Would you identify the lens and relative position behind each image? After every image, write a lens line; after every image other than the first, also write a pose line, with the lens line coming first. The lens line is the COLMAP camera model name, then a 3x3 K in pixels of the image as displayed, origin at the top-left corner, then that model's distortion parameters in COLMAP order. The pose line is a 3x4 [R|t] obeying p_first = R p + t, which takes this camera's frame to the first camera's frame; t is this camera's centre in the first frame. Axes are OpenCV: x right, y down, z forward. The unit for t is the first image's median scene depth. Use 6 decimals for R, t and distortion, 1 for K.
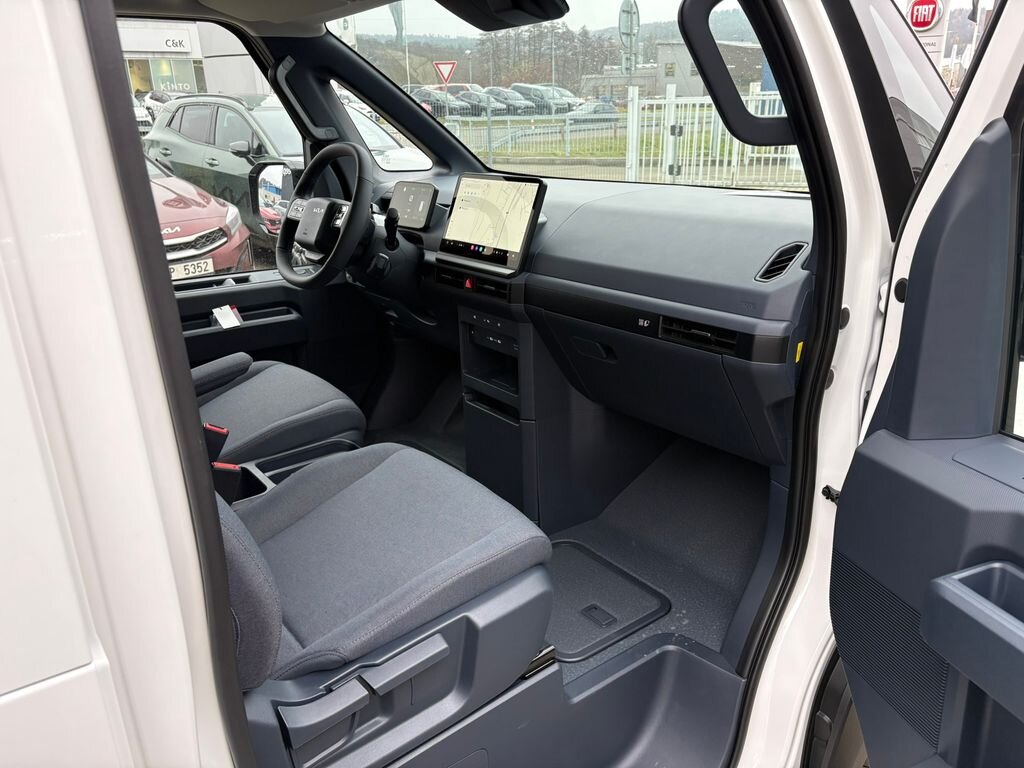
lens RADIAL K [[768.7, 0, 512.0], [0, 768.7, 384.0], [0, 0, 1]] dist [0.069603, -0.080572]
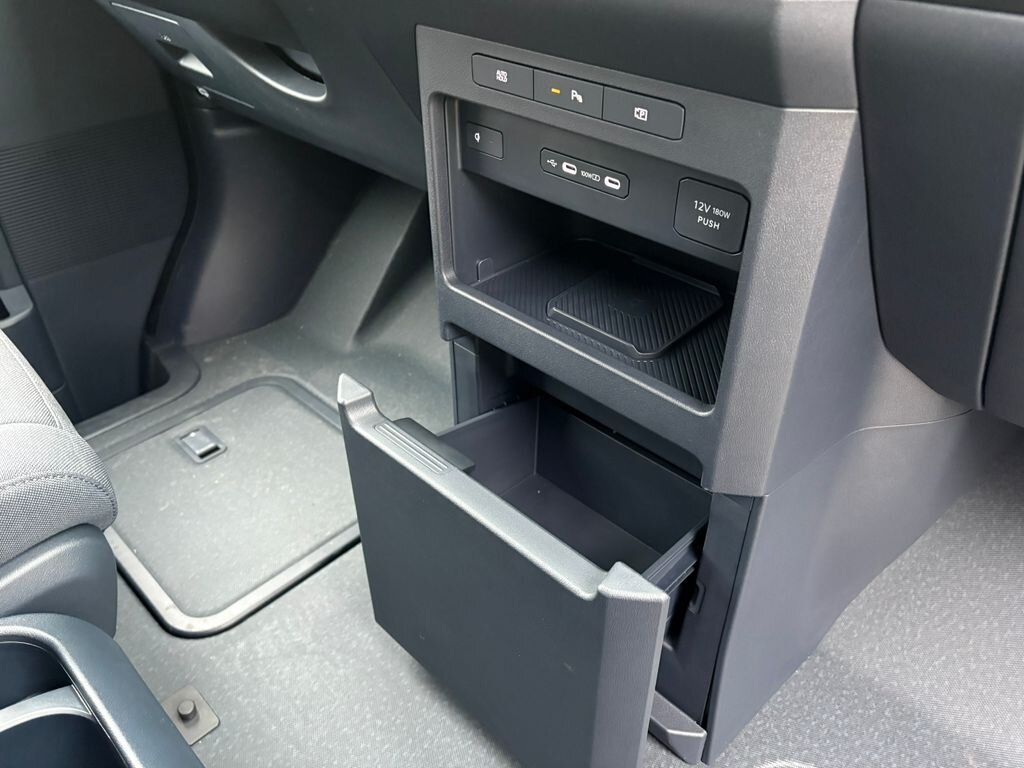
lens RADIAL K [[768.7, 0, 512.0], [0, 768.7, 384.0], [0, 0, 1]] dist [0.069603, -0.080572]
pose [[0.987467, -0.070980, 0.140961, -0.076955], [0.026323, 0.954718, 0.296346, -0.059356], [-0.155612, -0.288921, 0.944621, 0.657077]]
